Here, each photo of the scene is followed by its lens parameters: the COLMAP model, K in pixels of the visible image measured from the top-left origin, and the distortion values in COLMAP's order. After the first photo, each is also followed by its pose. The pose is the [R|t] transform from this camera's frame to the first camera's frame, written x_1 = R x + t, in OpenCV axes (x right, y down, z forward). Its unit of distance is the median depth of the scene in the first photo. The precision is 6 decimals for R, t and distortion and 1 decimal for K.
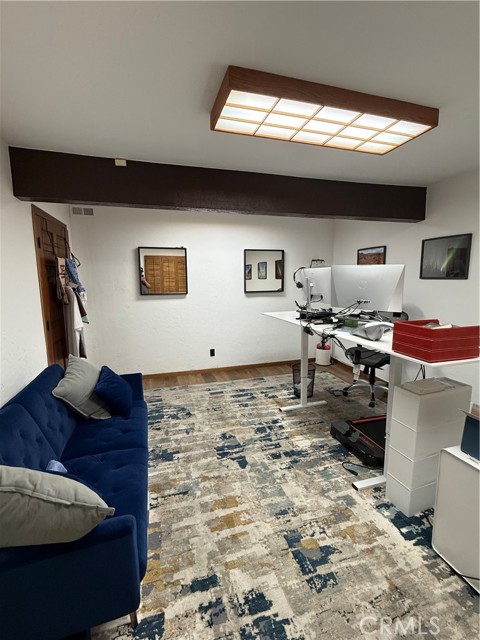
lens RADIAL K [[293.6, 0, 238.9], [0, 293.6, 314.7], [0, 0, 1]] dist [-0.003993, 0.001084]
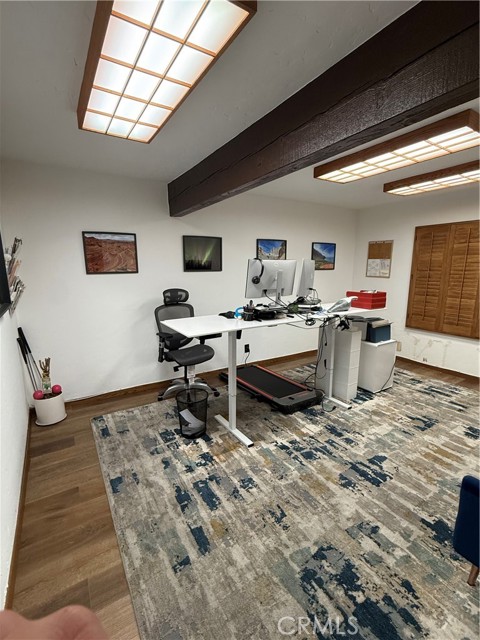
lens RADIAL K [[293.6, 0, 238.3], [0, 293.6, 320.1], [0, 0, 1]] dist [-0.003993, 0.001084]
pose [[-0.257270, -0.164433, 0.952247, -0.651237], [0.131312, 0.970327, 0.203032, -0.187270], [-0.957376, 0.177275, -0.228044, 1.432089]]
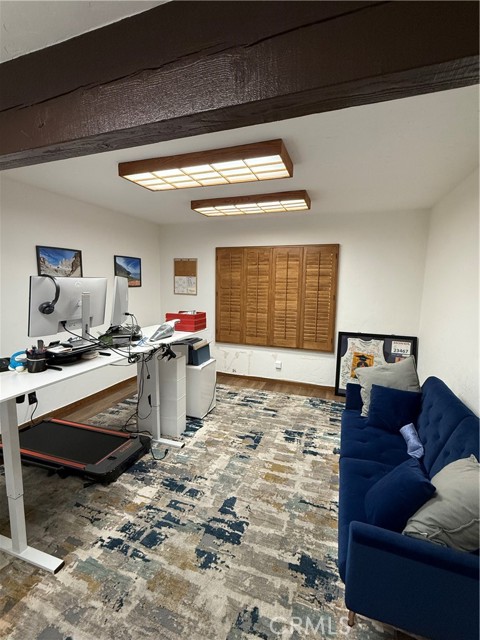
lens RADIAL K [[293.6, 0, 237.7], [0, 293.6, 320.1], [0, 0, 1]] dist [-0.003993, 0.001084]
pose [[-0.800170, -0.080247, 0.594381, -0.432514], [0.071660, 0.971119, 0.227579, -0.198740], [-0.595477, 0.224695, -0.771310, 1.379707]]
